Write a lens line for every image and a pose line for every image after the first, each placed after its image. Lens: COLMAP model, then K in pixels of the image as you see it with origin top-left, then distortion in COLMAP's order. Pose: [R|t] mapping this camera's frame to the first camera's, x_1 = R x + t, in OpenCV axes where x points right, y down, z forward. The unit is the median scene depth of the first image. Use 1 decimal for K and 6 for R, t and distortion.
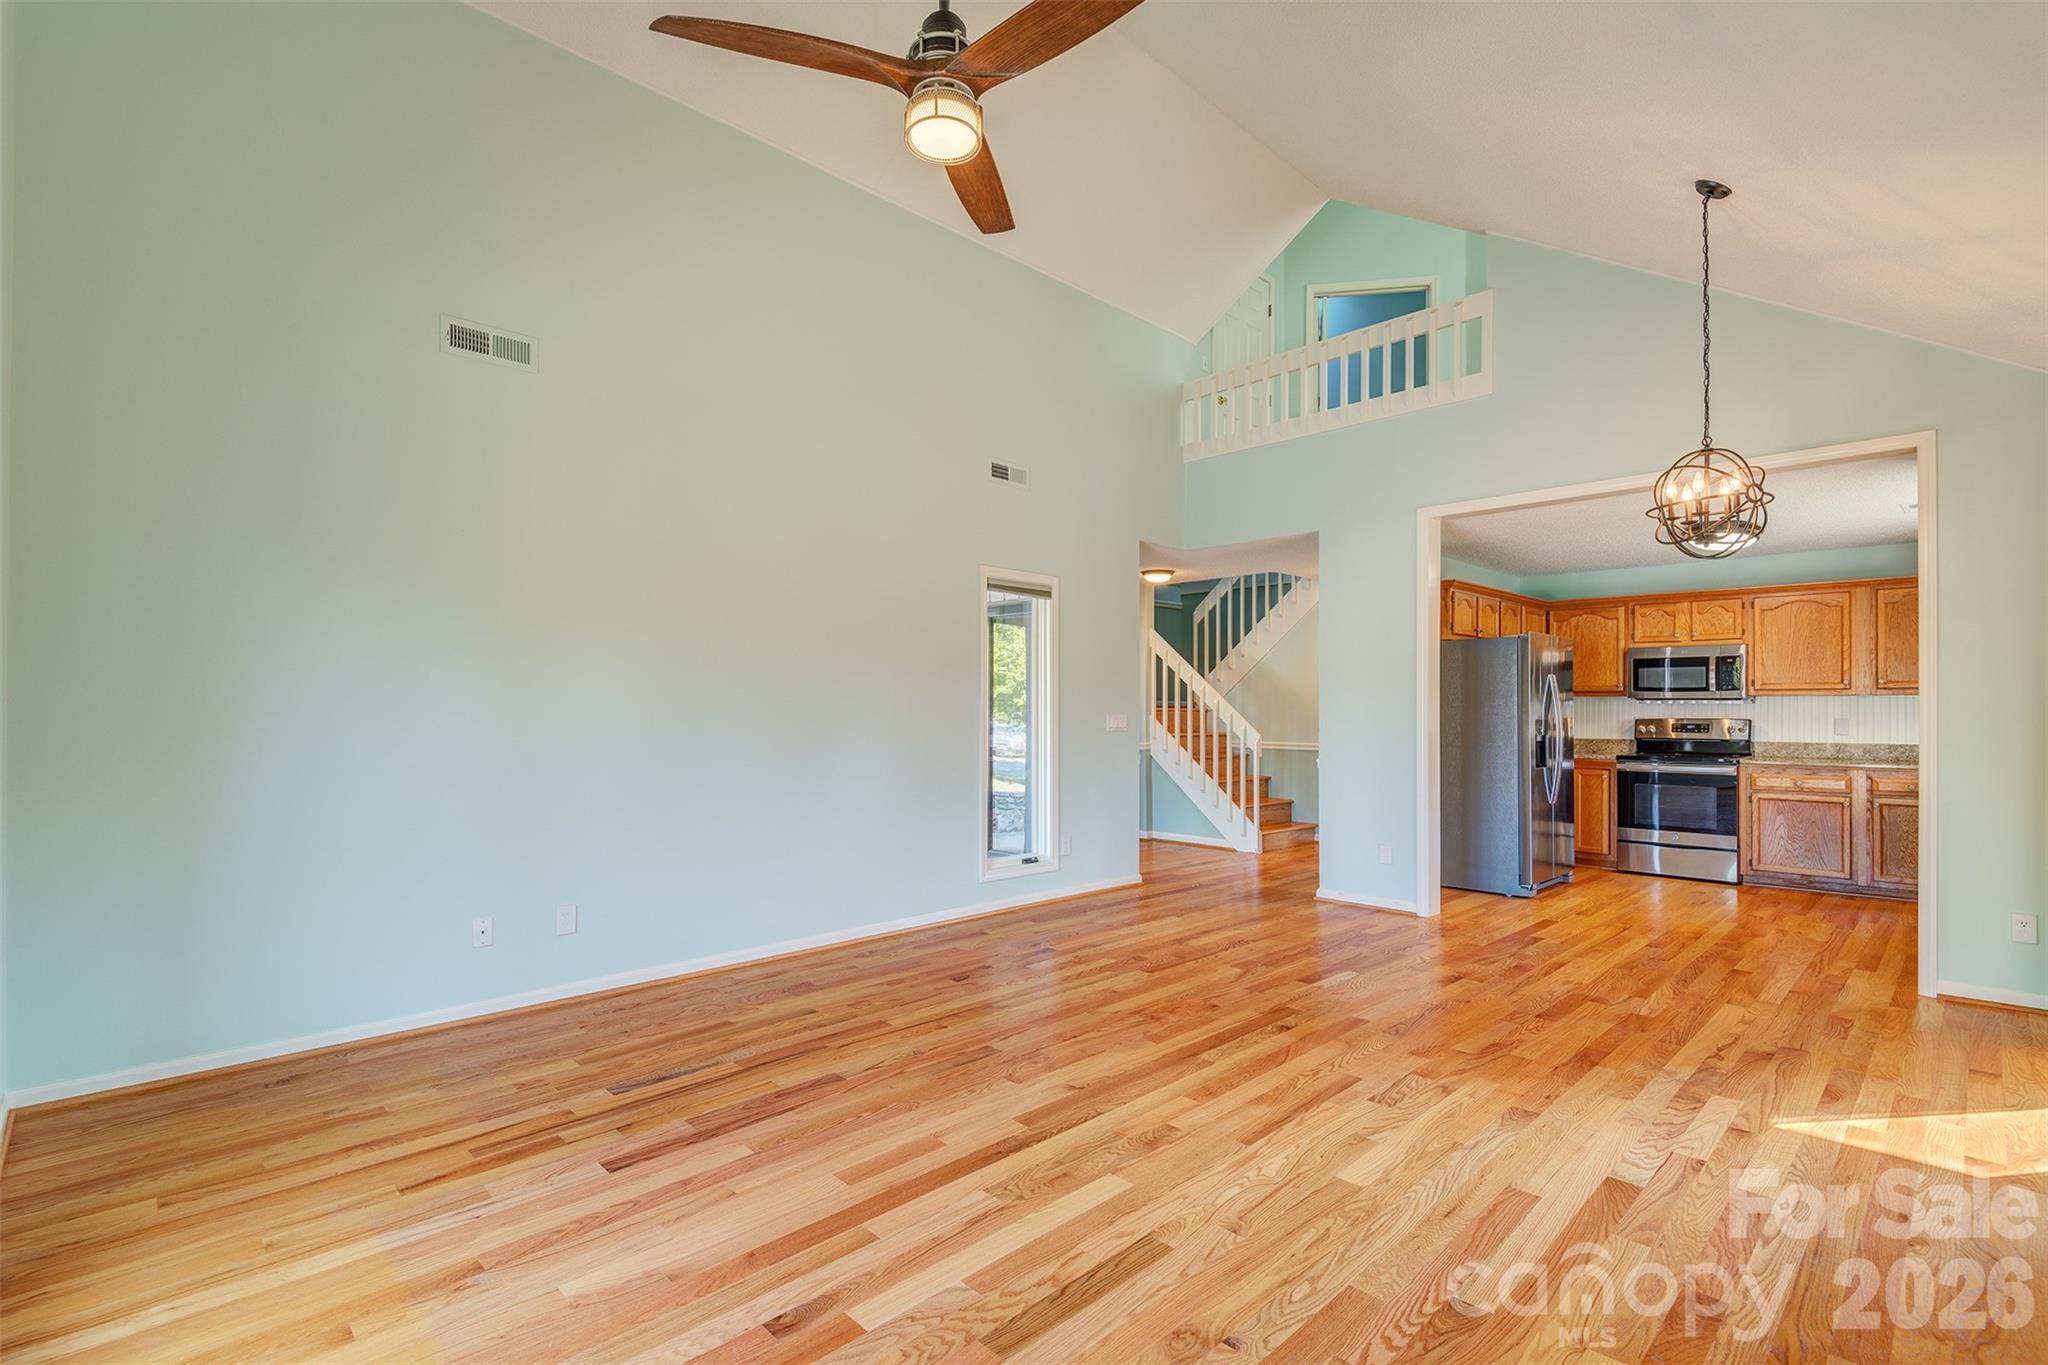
lens RADIAL K [[932.6, 0, 1025.8], [0, 932.6, 697.3], [0, 0, 1]] dist [0.022909, -0.018494]
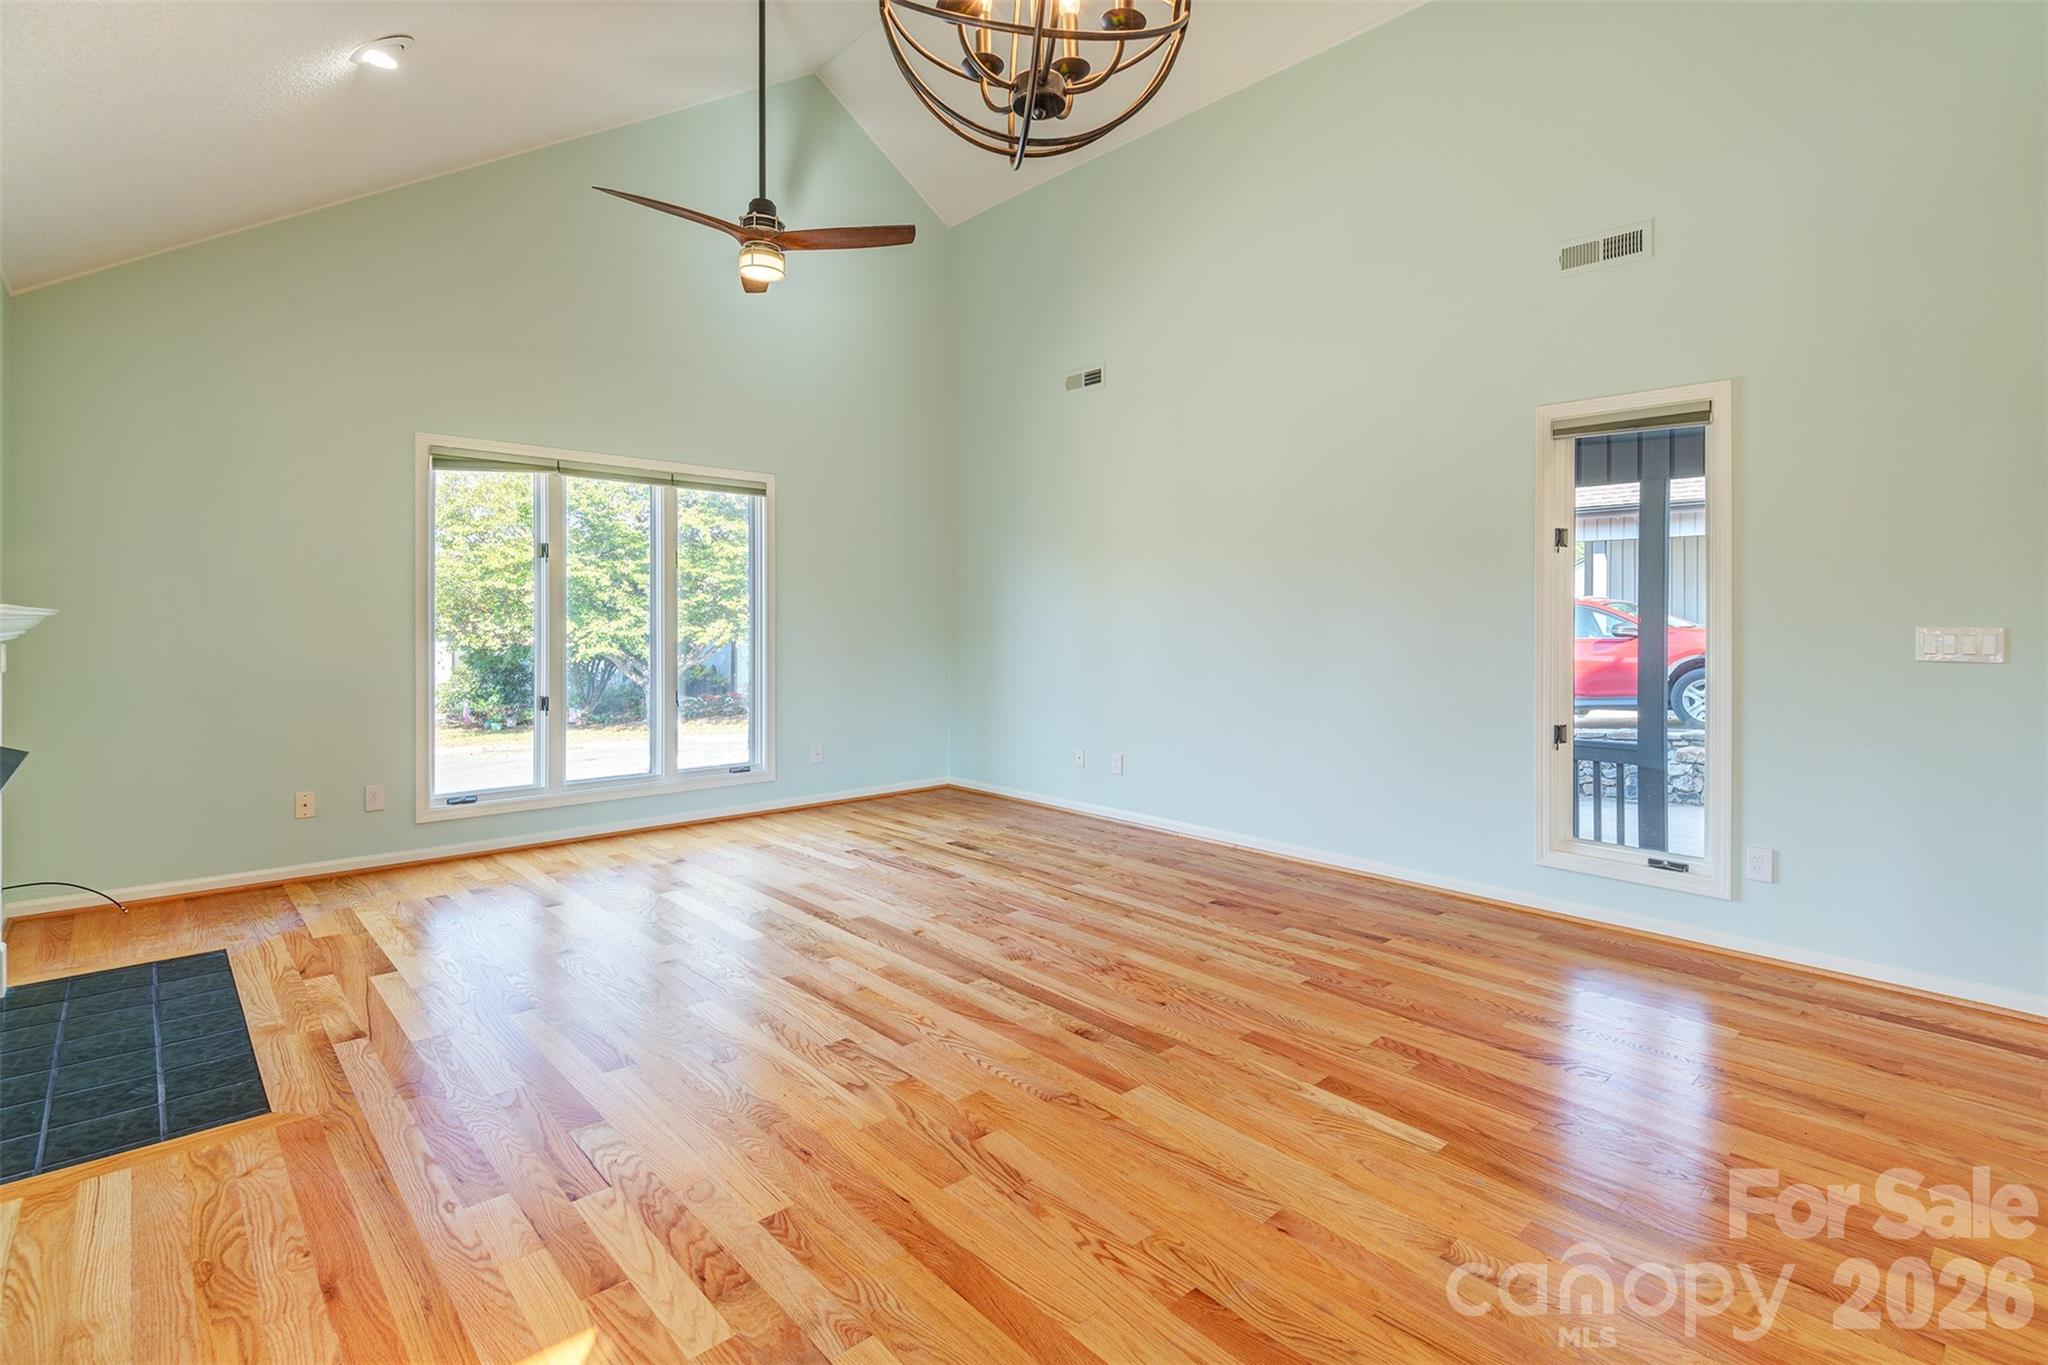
lens RADIAL K [[967.6, 0, 1035.4], [0, 967.6, 623.6], [0, 0, 1]] dist [0.032633, -0.020799]
pose [[-0.026457, -0.002315, -0.999647, 0.913783], [0.005947, 0.999979, -0.002474, 0.023280], [0.999632, -0.006010, -0.026442, 0.850619]]
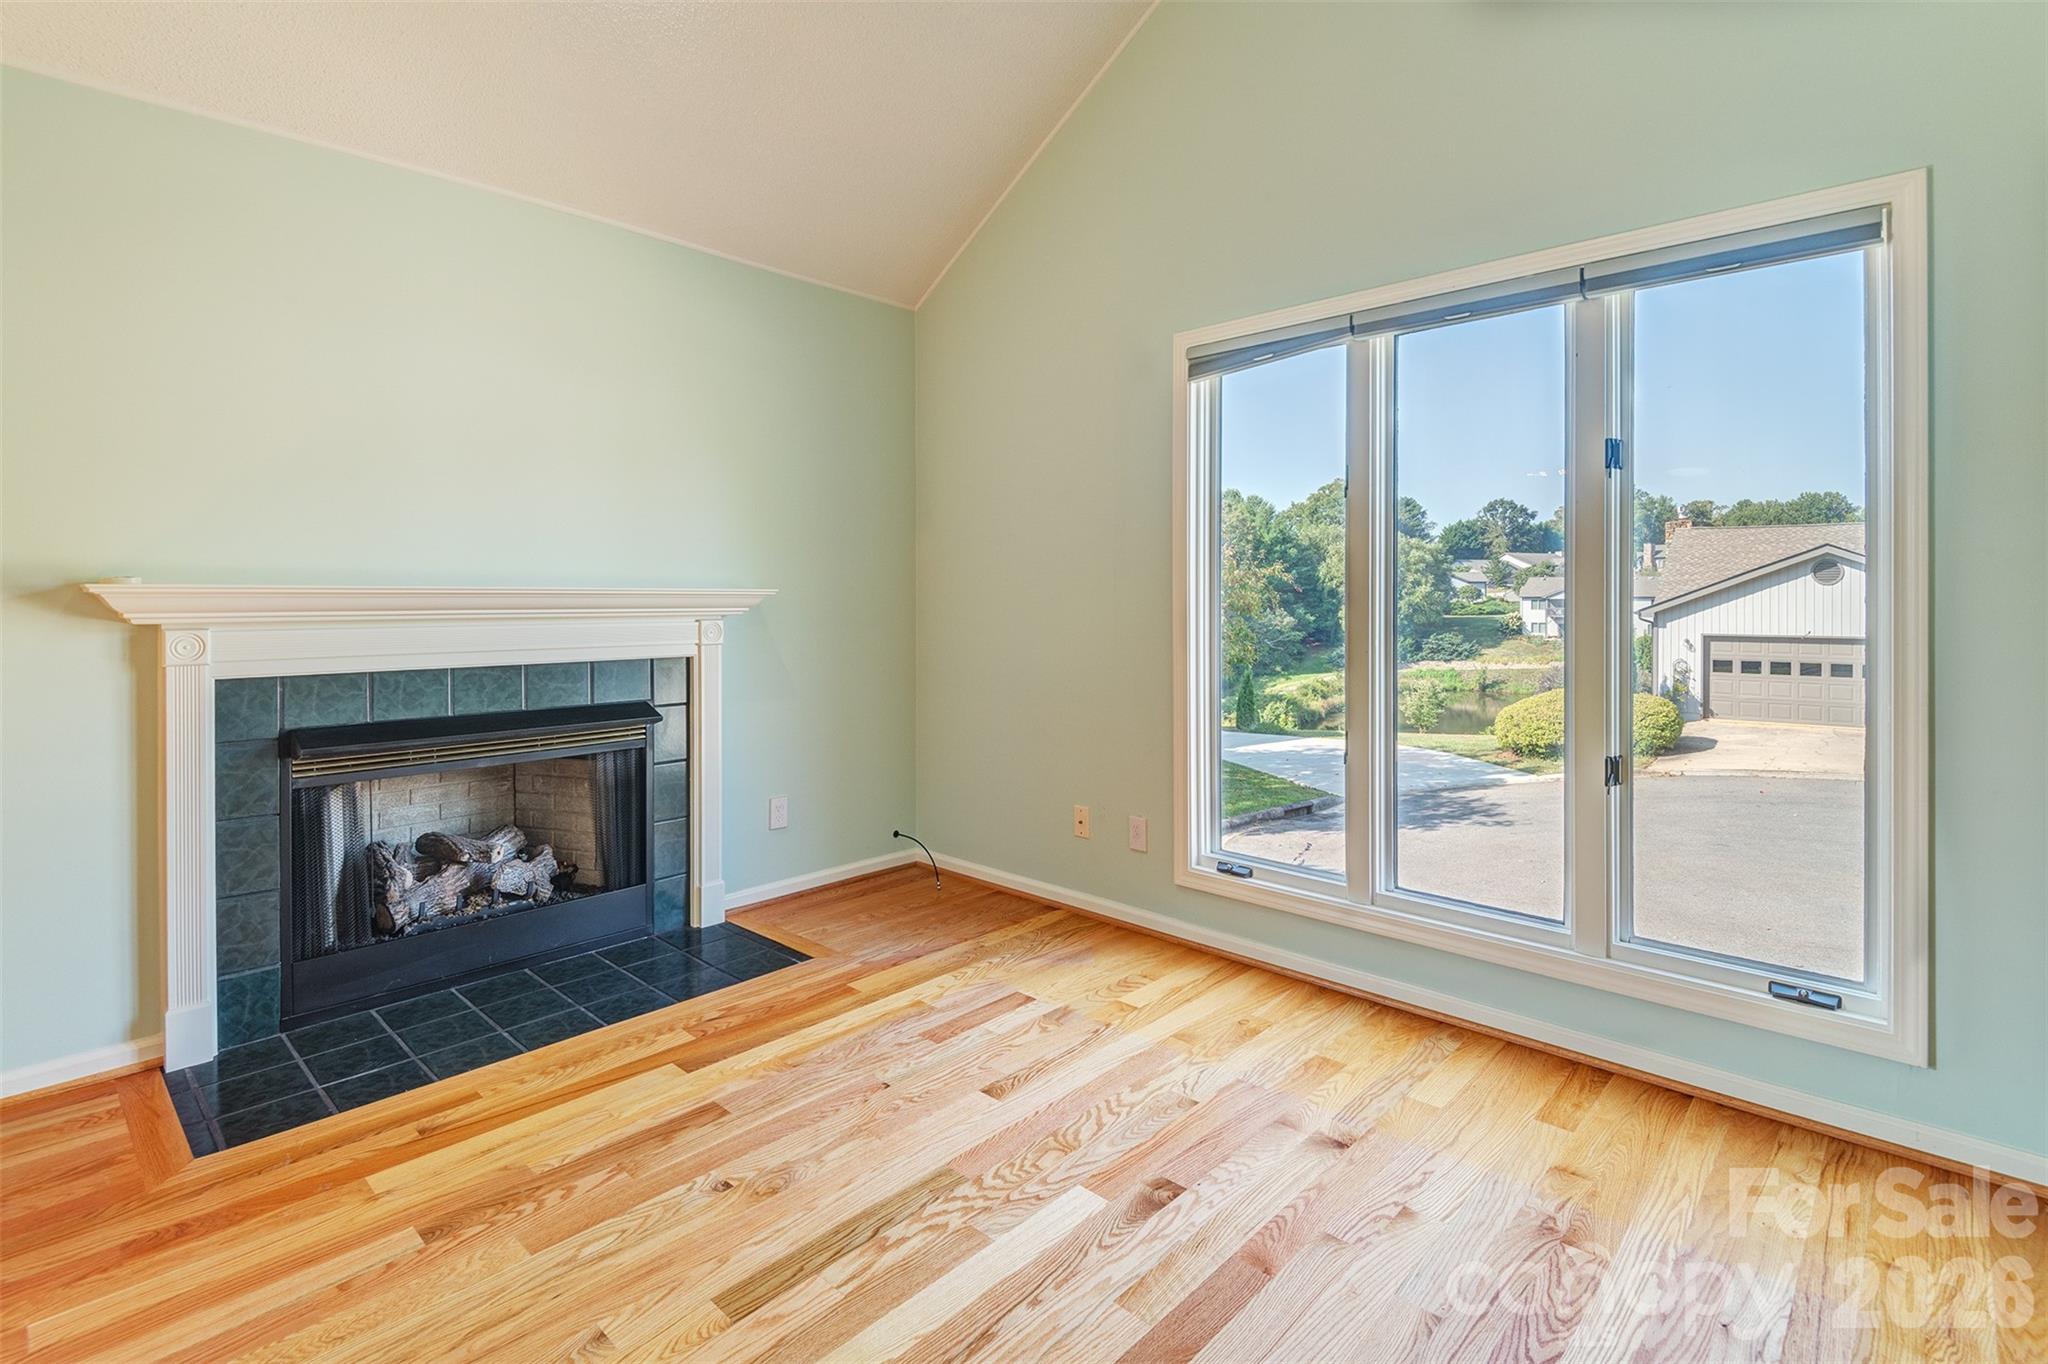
lens RADIAL K [[968.4, 0, 1016.4], [0, 968.4, 604.9], [0, 0, 1]] dist [0.028059, -0.020074]
pose [[-0.999484, -0.003476, -0.031937, -0.028192], [-0.003282, 0.999976, -0.006128, 0.022670], [0.031958, -0.006020, -0.999471, 0.900202]]
